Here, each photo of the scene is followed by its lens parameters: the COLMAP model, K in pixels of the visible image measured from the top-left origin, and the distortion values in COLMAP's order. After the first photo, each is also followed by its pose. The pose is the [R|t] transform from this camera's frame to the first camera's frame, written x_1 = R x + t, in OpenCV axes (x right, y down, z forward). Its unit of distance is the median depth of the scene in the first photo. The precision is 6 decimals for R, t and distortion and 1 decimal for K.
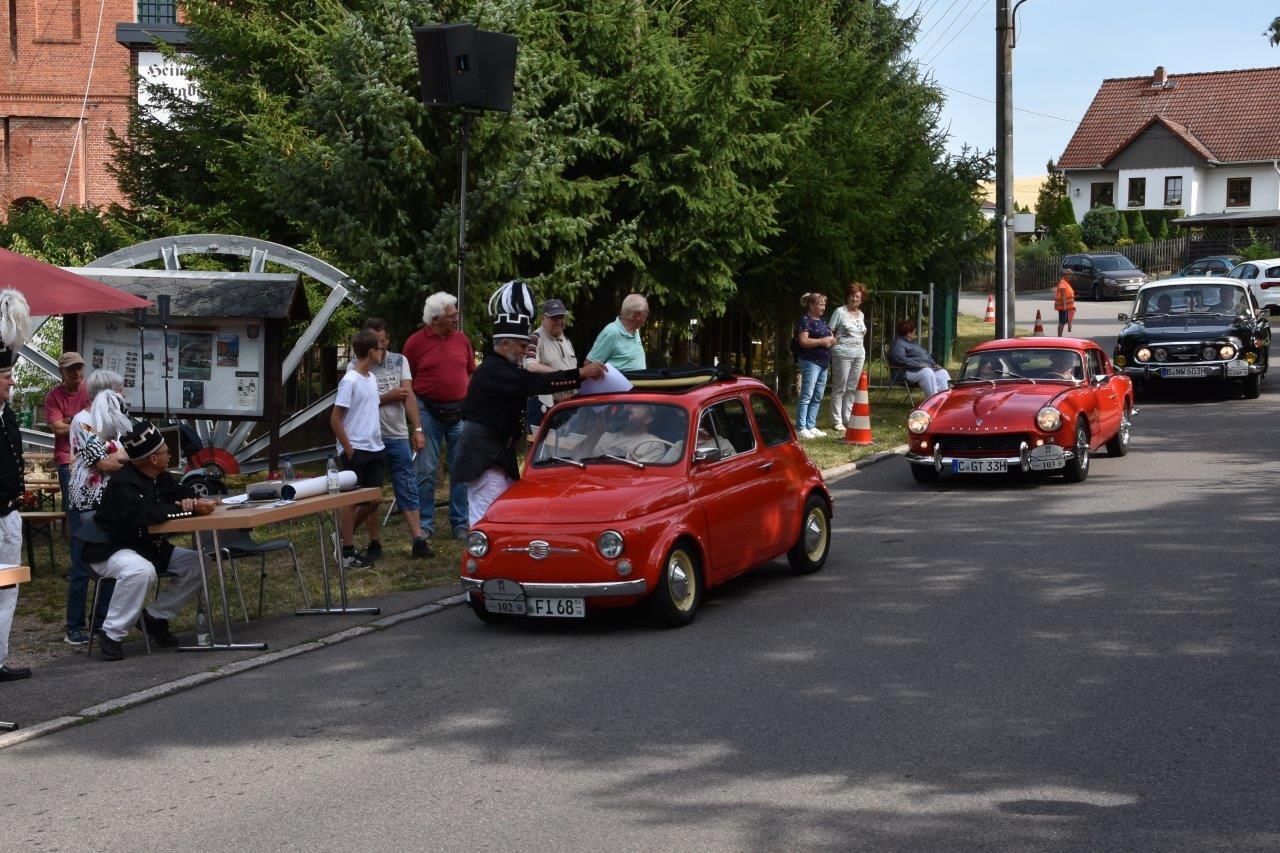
lens RADIAL K [[1992.0, 0, 655.1], [0, 1992.0, 427.0], [0, 0, 1]] dist [0.097094, 0.169889]
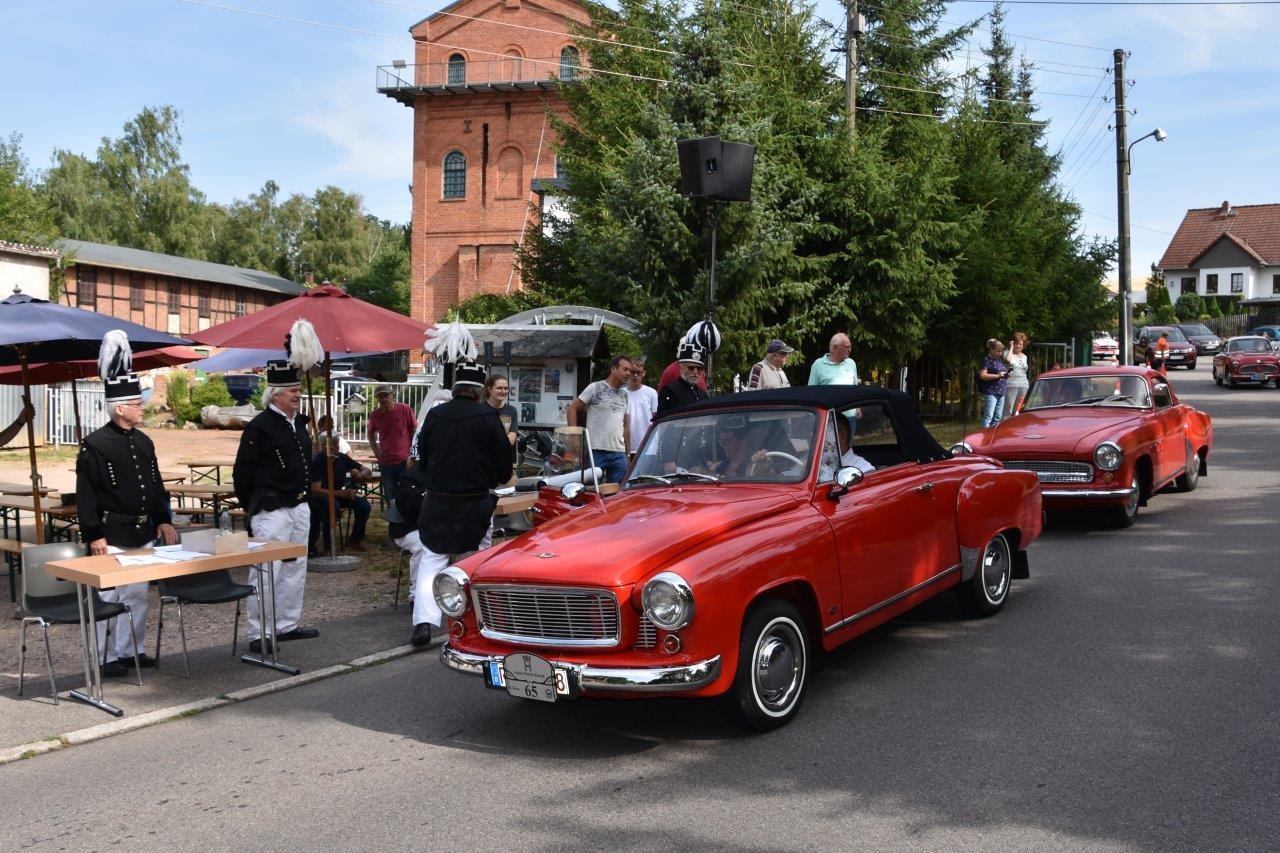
lens RADIAL K [[1264.0, 0, 652.5], [0, 1264.0, 430.7], [0, 0, 1]] dist [-0.153099, 0.102862]
pose [[0.982179, 0.005262, -0.187874, 0.019265], [-0.006620, 0.999956, -0.006600, 0.001698], [0.187831, 0.007726, 0.982171, 0.135542]]
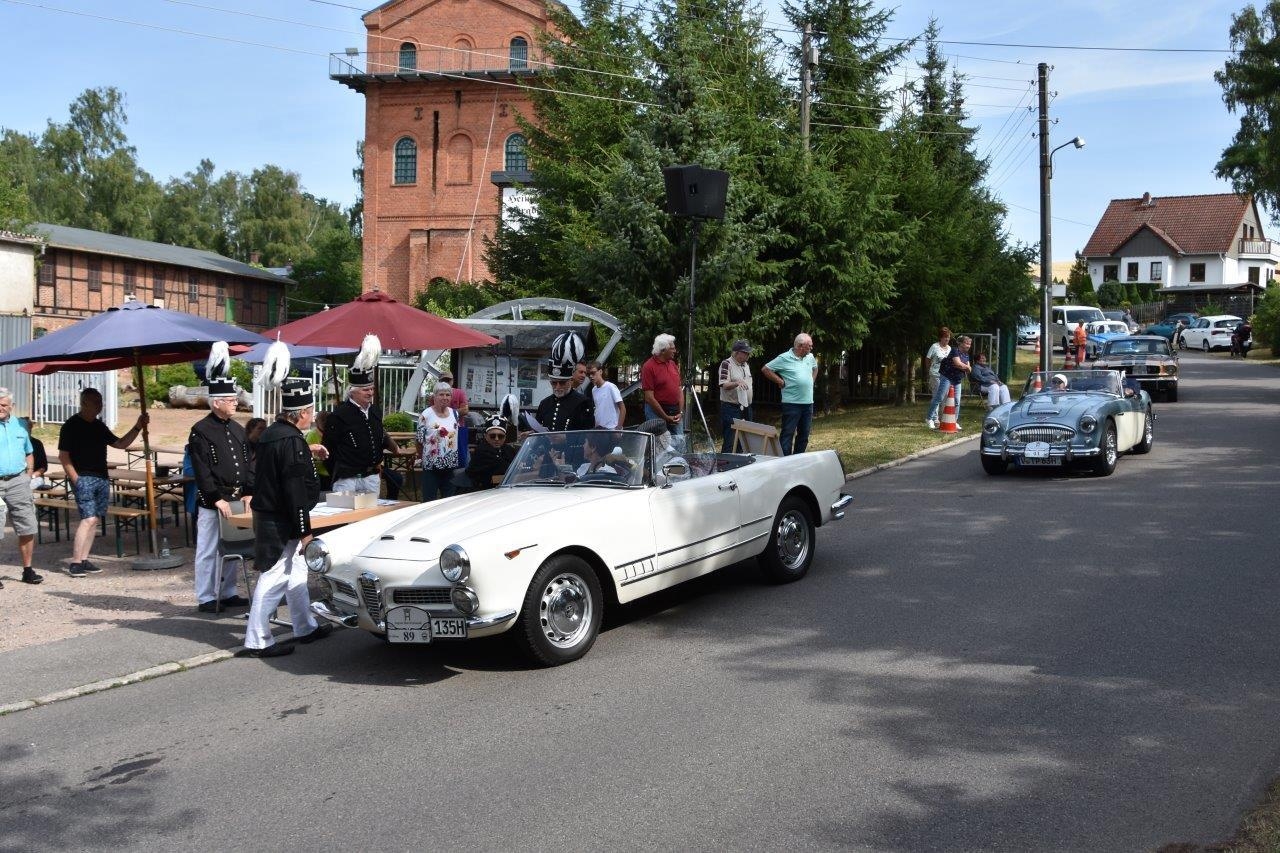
lens RADIAL K [[1264.0, 0, 652.5], [0, 1264.0, 430.7], [0, 0, 1]] dist [-0.153099, 0.102862]
pose [[0.990863, 0.010484, -0.134467, 0.006148], [-0.009235, 0.999908, 0.009910, -0.000162], [0.134558, -0.008578, 0.990869, 0.007797]]
